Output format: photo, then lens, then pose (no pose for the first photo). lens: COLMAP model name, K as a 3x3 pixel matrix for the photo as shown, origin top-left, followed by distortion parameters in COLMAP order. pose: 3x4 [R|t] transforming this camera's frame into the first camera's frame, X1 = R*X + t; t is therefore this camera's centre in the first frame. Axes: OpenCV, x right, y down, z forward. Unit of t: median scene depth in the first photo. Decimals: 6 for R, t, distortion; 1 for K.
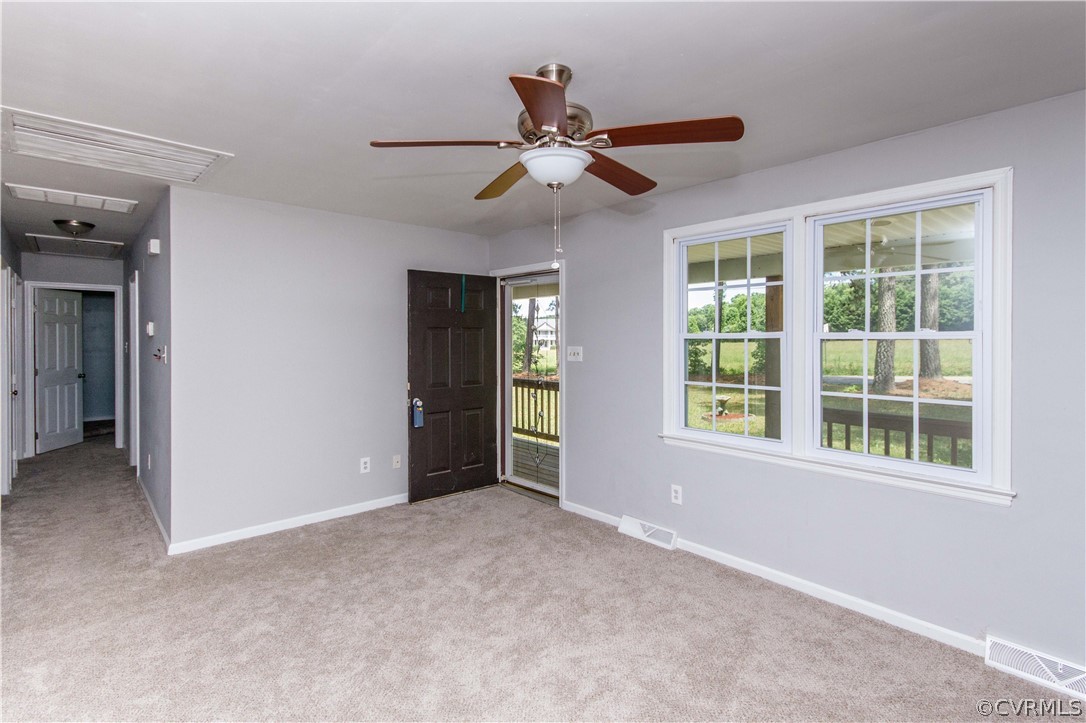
lens RADIAL K [[515.2, 0, 544.0], [0, 515.2, 332.3], [0, 0, 1]] dist [-0.004058, -0.000428]
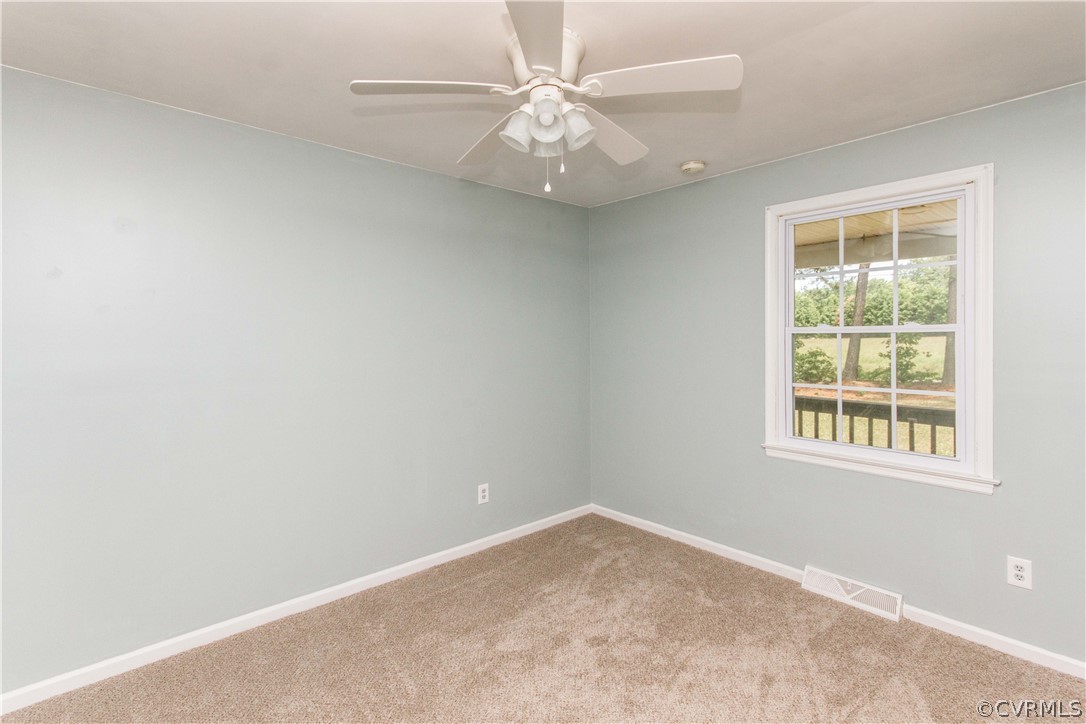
lens RADIAL K [[500.8, 0, 541.9], [0, 500.8, 337.3], [0, 0, 1]] dist [0.002672, 0.000592]
pose [[0.999709, -0.007155, 0.023040, -0.079671], [0.006731, 0.999808, 0.018419, 0.000551], [-0.023167, -0.018258, 0.999565, 0.088443]]
